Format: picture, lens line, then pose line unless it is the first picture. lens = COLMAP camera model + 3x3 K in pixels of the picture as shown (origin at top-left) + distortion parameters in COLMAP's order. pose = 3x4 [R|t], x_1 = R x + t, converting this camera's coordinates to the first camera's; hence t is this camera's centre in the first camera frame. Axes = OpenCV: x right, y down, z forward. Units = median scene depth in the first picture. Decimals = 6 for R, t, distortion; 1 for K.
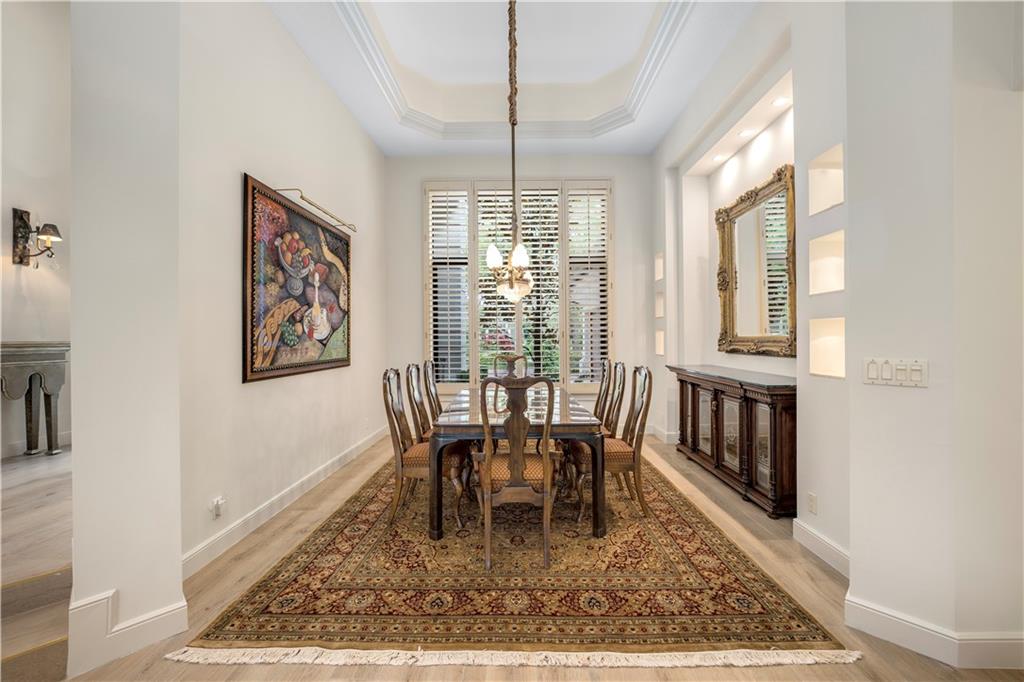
lens RADIAL K [[418.2, 0, 515.5], [0, 418.2, 336.0], [0, 0, 1]] dist [-0.011768, 0.000087]
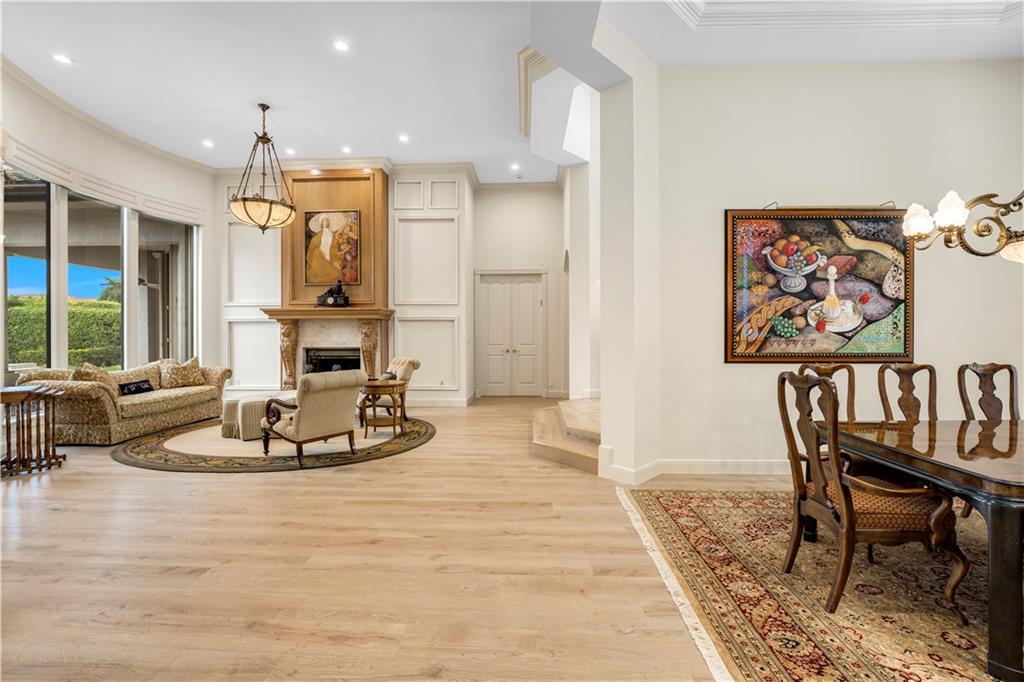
lens RADIAL K [[442.4, 0, 513.1], [0, 442.4, 329.9], [0, 0, 1]] dist [-0.011541, 0.000205]
pose [[-0.033425, 0.003806, -0.999434, 0.785377], [0.003293, 0.999988, 0.003698, -0.003780], [0.999436, -0.003168, -0.033437, 0.332469]]
